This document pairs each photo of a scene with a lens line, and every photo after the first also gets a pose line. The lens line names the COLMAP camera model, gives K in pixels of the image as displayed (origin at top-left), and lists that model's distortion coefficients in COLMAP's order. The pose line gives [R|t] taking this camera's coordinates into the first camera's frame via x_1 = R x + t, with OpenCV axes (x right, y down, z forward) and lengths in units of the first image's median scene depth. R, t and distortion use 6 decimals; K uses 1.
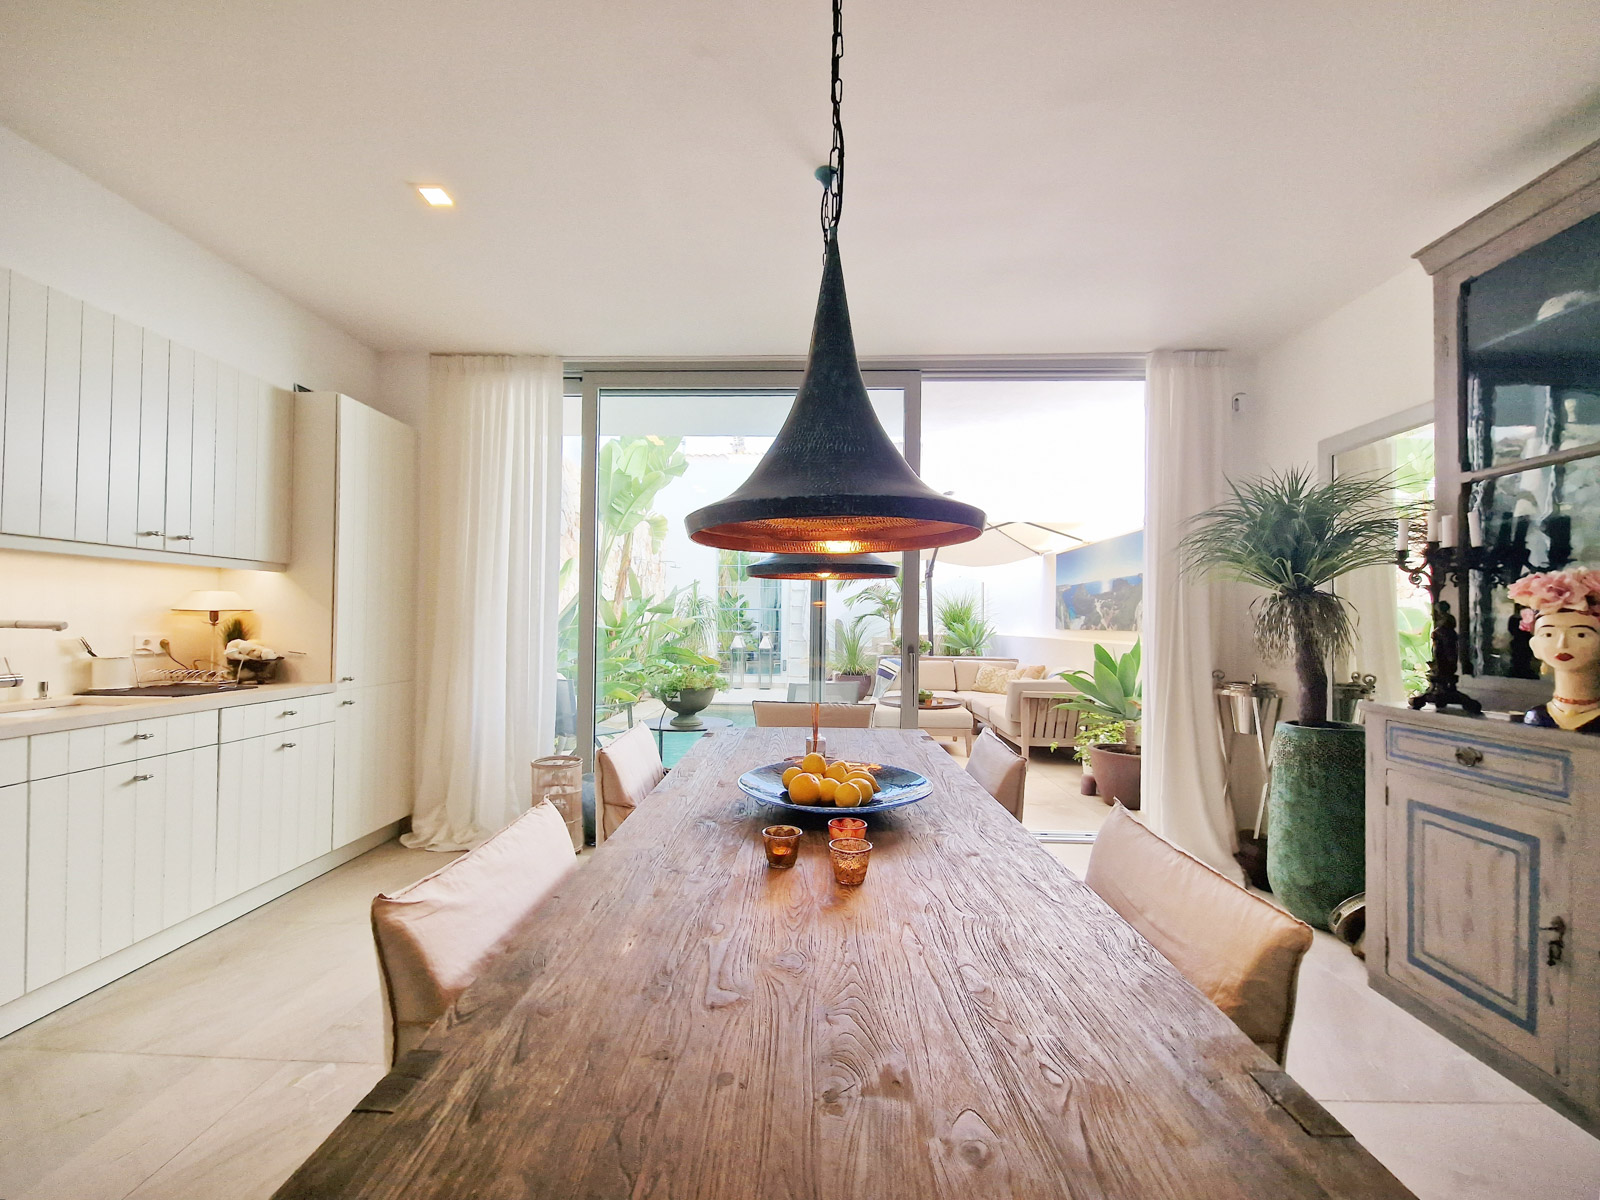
lens RADIAL K [[631.7, 0, 812.6], [0, 631.7, 608.5], [0, 0, 1]] dist [-0.000269, -0.000172]
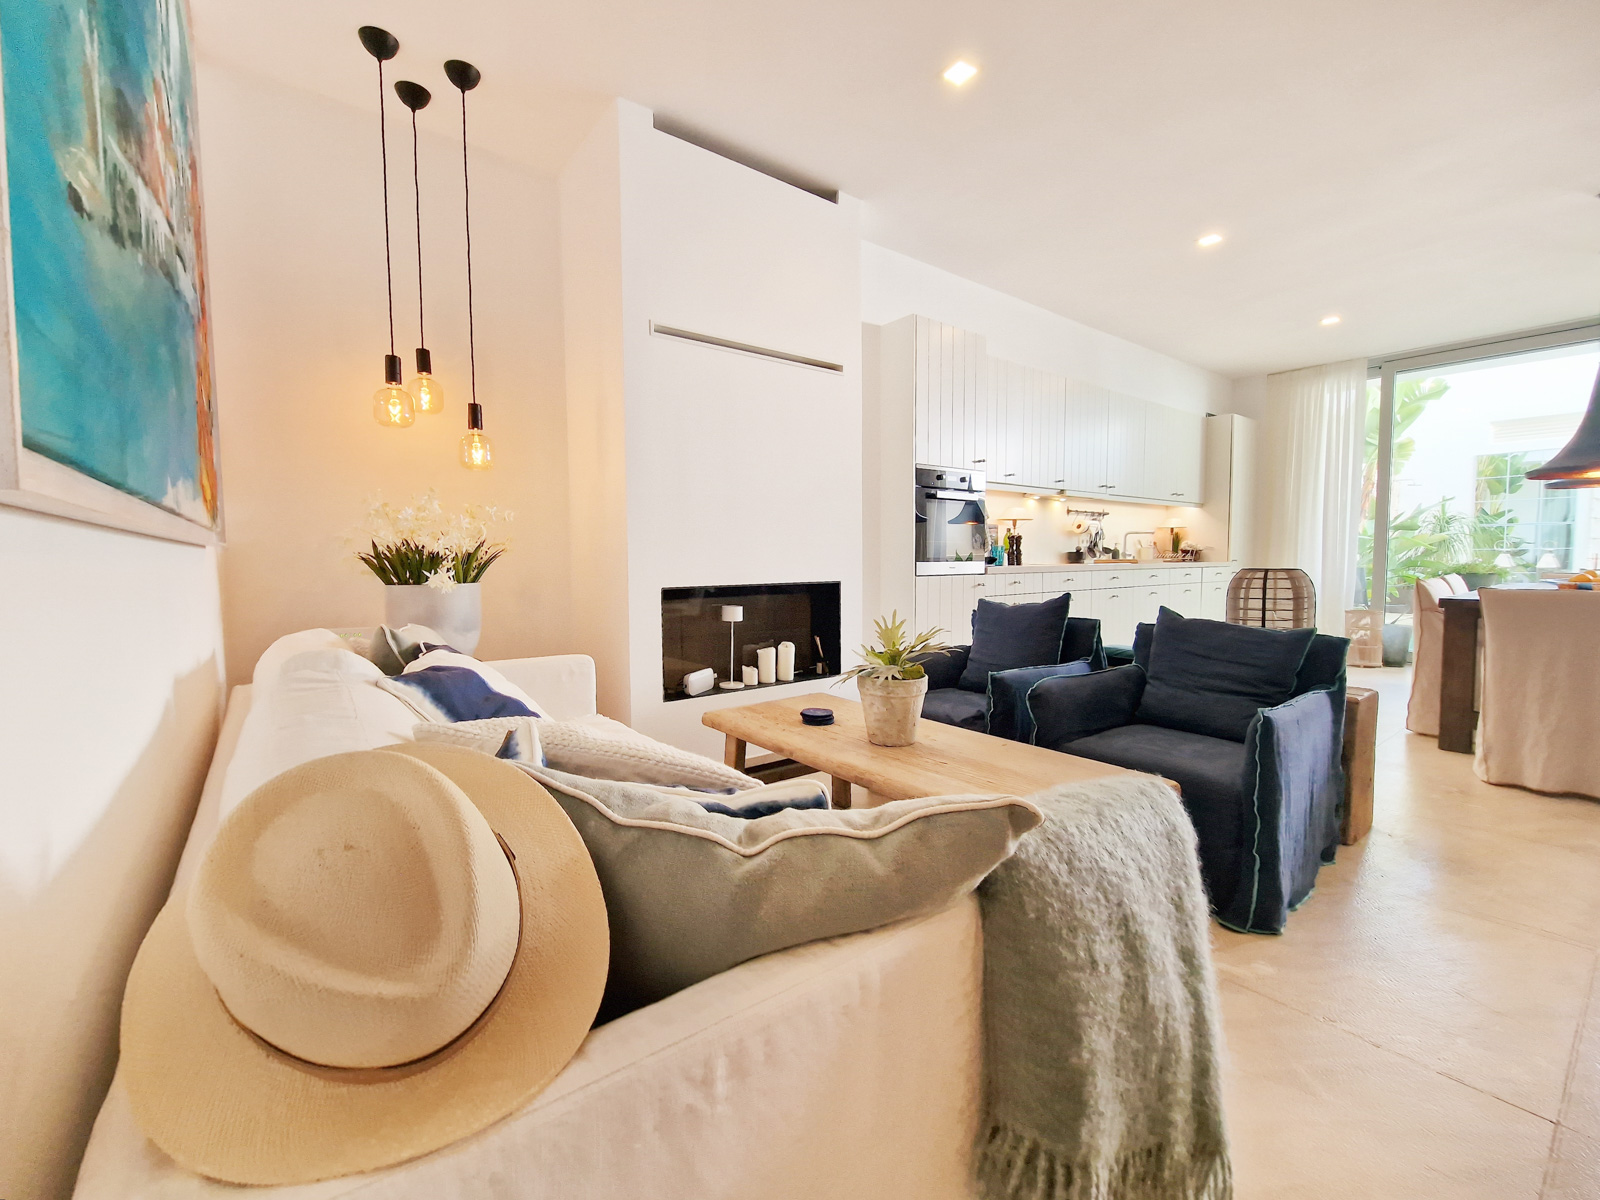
lens RADIAL K [[667.8, 0, 795.3], [0, 667.8, 603.0], [0, 0, 1]] dist [0.000512, 0.000324]
pose [[0.611726, 0.040970, -0.790008, 0.080794], [0.026416, 0.997043, 0.072161, 0.057873], [0.790628, -0.065012, 0.608835, -1.400350]]
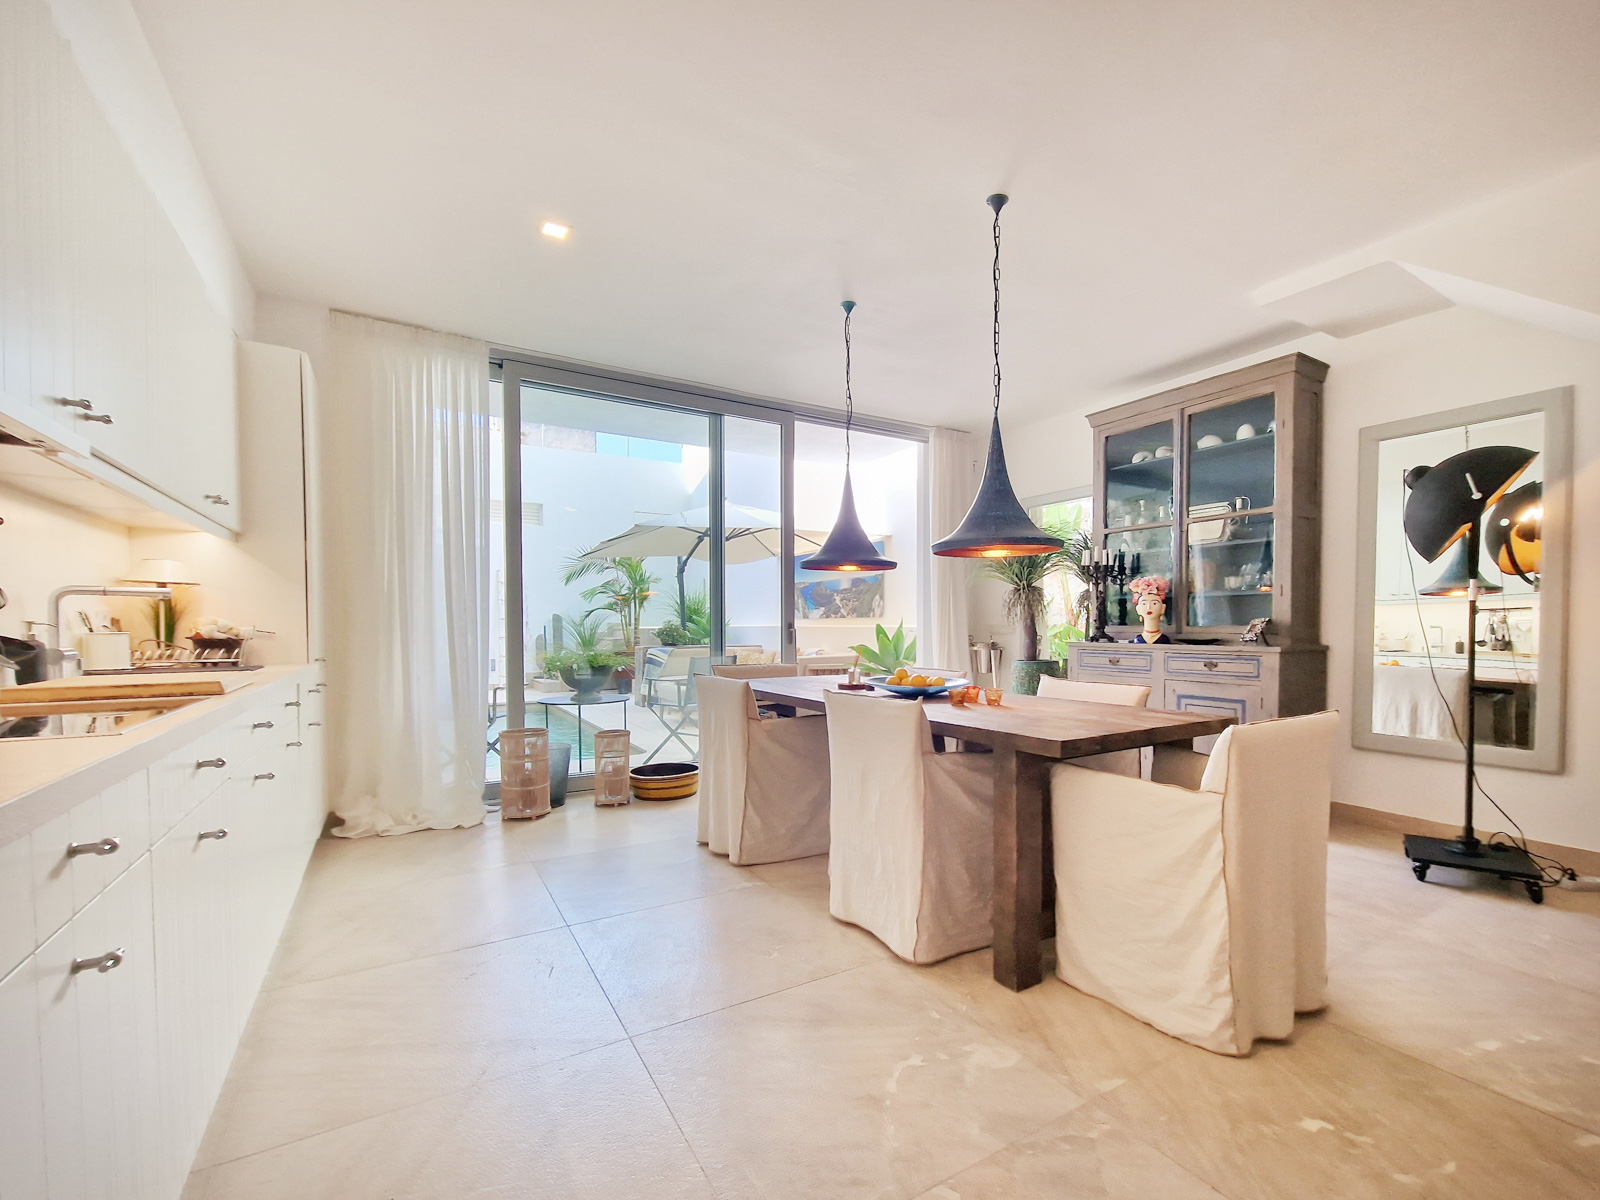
lens RADIAL K [[663.8, 0, 820.0], [0, 663.8, 635.3], [0, 0, 1]] dist [-0.001979, -0.000356]
pose [[0.844352, -0.019483, 0.535434, -0.654528], [-0.002116, 0.999210, 0.039696, 0.034858], [-0.535784, -0.034651, 0.843644, -0.245389]]
